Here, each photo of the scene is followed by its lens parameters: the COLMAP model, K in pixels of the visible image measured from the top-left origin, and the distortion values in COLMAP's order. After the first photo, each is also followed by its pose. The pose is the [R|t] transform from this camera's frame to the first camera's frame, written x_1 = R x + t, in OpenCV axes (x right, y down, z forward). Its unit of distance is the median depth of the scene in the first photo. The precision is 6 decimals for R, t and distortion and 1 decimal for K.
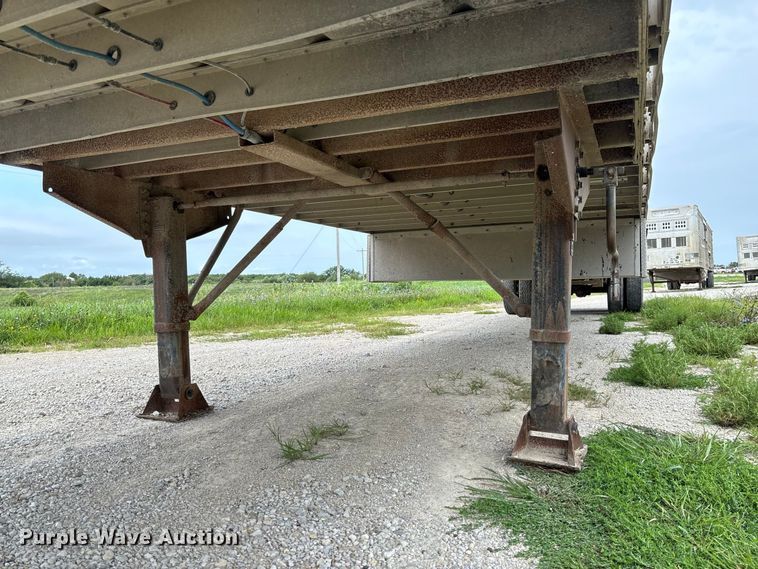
lens RADIAL K [[567.0, 0, 375.8], [0, 567.0, 290.7], [0, 0, 1]] dist [0.028363, -0.002147]
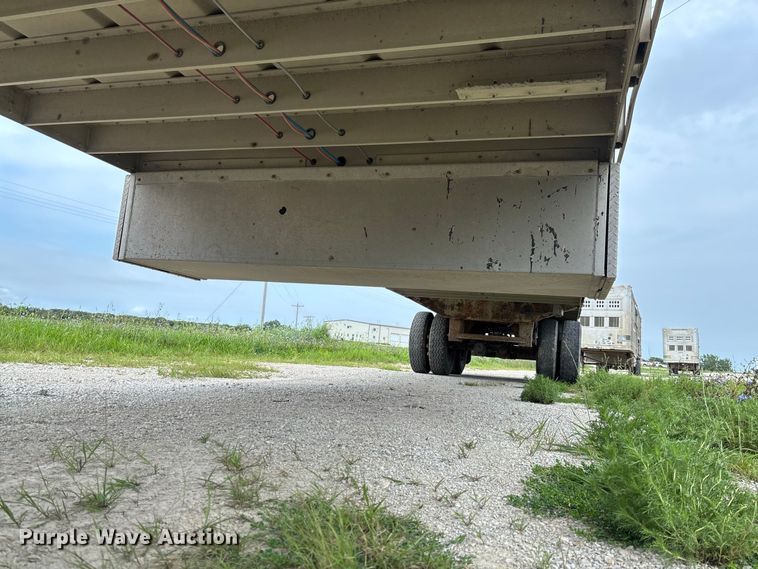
lens RADIAL K [[567.0, 0, 375.8], [0, 567.0, 290.7], [0, 0, 1]] dist [0.028363, -0.002147]
pose [[0.988977, 0.109526, 0.099638, 0.044711], [-0.097700, 0.988351, -0.116694, 0.012922], [-0.111258, 0.105673, 0.988157, 0.108621]]
